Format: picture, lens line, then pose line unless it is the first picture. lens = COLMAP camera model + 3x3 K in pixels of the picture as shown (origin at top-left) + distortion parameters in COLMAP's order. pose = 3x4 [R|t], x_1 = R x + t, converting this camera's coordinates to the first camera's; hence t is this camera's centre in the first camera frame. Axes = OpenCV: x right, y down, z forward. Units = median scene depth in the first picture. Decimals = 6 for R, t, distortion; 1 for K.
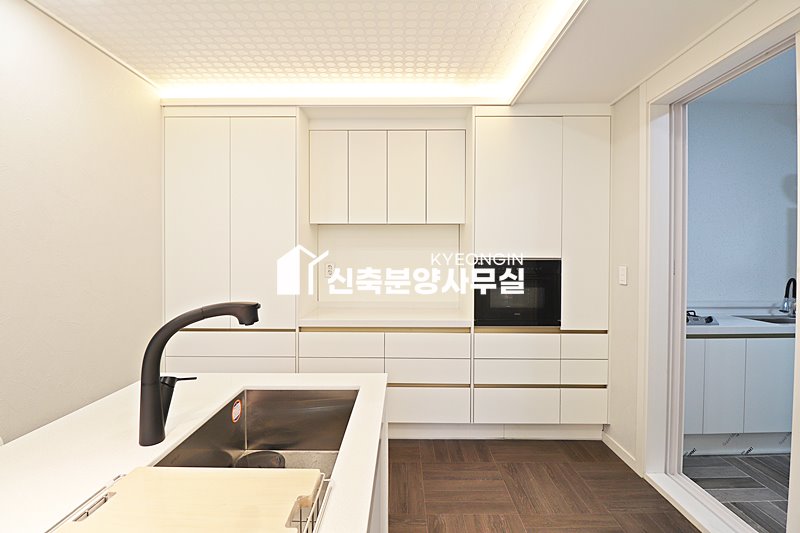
lens RADIAL K [[370.0, 0, 397.6], [0, 370.0, 258.9], [0, 0, 1]] dist [-0.002576, -0.008123]
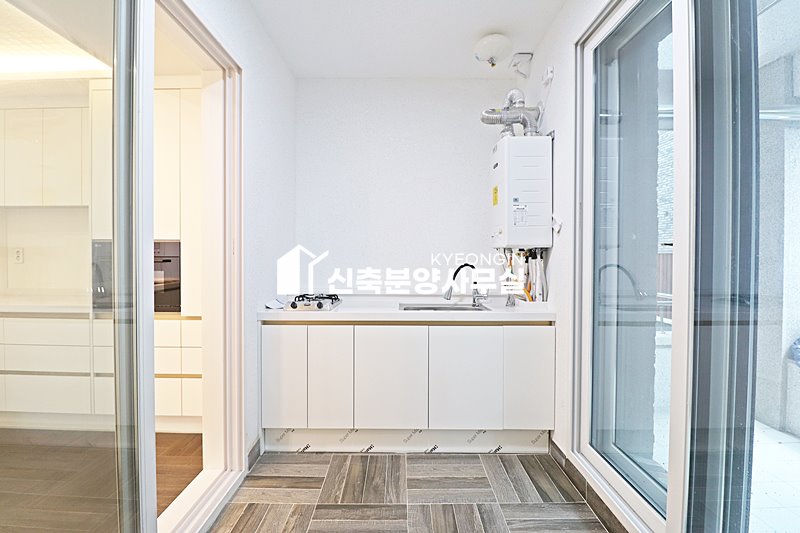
lens RADIAL K [[370.0, 0, 397.6], [0, 370.0, 258.9], [0, 0, 1]] dist [-0.002576, -0.008123]
pose [[0.999849, -0.001917, -0.017263, 1.006129], [0.002113, 0.999934, 0.011317, 0.035621], [0.017240, -0.011351, 0.999787, 0.069706]]
